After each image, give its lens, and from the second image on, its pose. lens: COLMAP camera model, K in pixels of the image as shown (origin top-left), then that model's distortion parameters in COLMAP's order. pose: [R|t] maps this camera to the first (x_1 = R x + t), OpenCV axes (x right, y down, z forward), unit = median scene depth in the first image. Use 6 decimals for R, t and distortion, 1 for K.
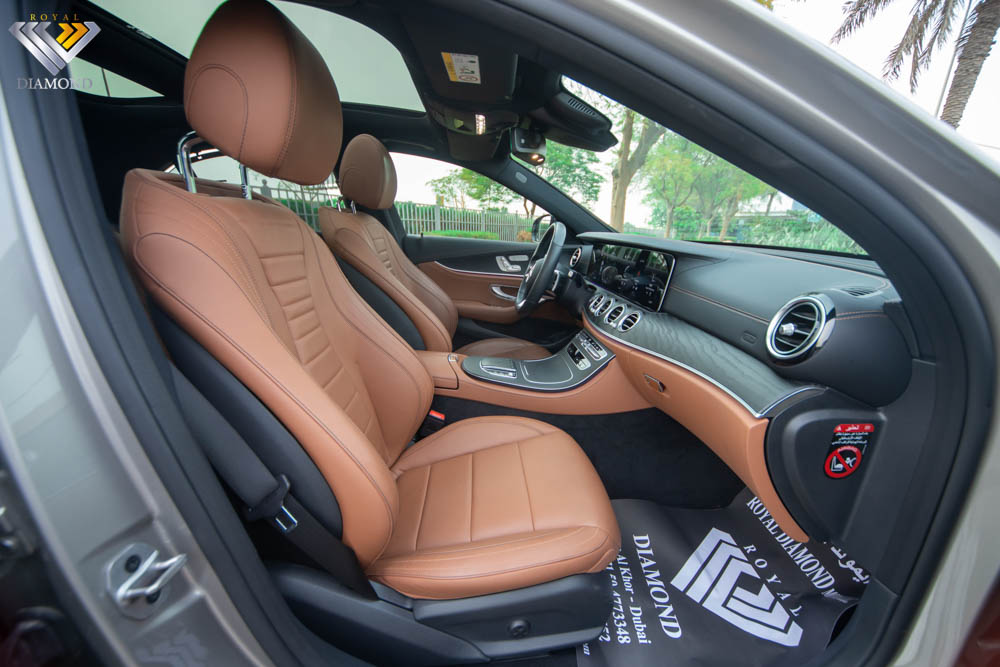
lens RADIAL K [[395.3, 0, 467.7], [0, 395.3, 362.9], [0, 0, 1]] dist [-0.002400, -0.000175]
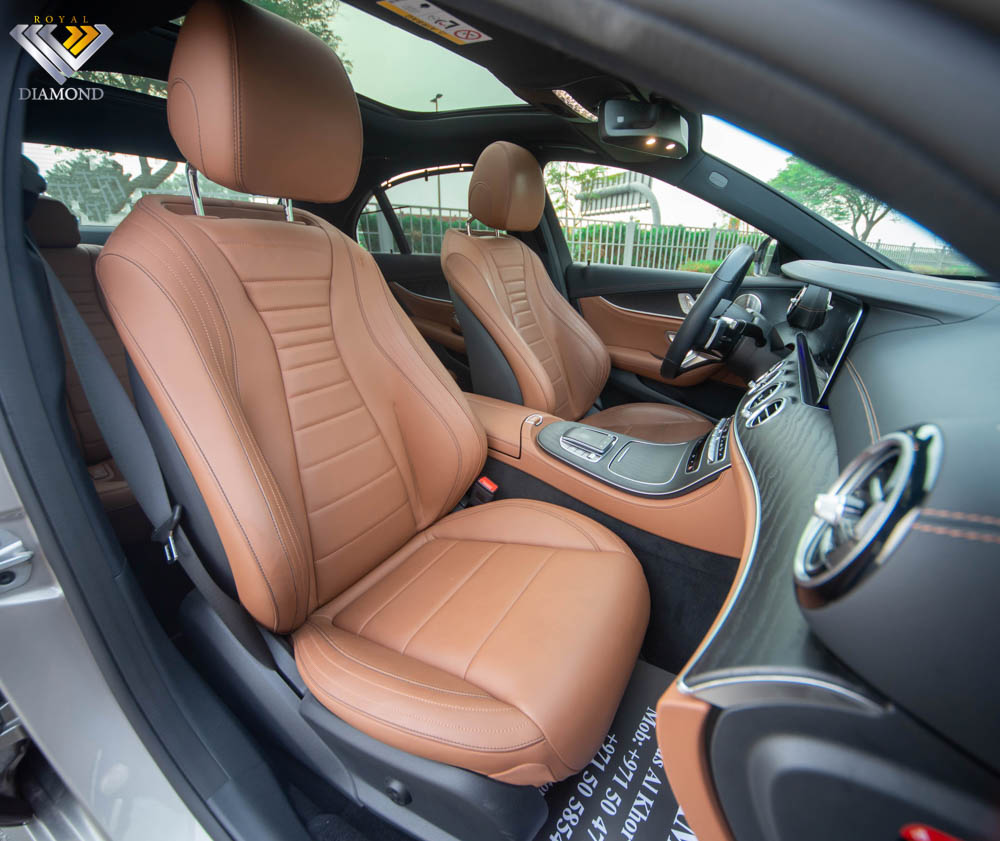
lens RADIAL K [[431.7, 0, 500.0], [0, 431.7, 420.5], [0, 0, 1]] dist [-0.002742, -0.000107]
pose [[0.858018, 0.185401, -0.478989, 0.347216], [-0.169082, 0.982555, 0.077437, -0.071135], [0.484990, 0.014546, 0.874398, 0.231520]]
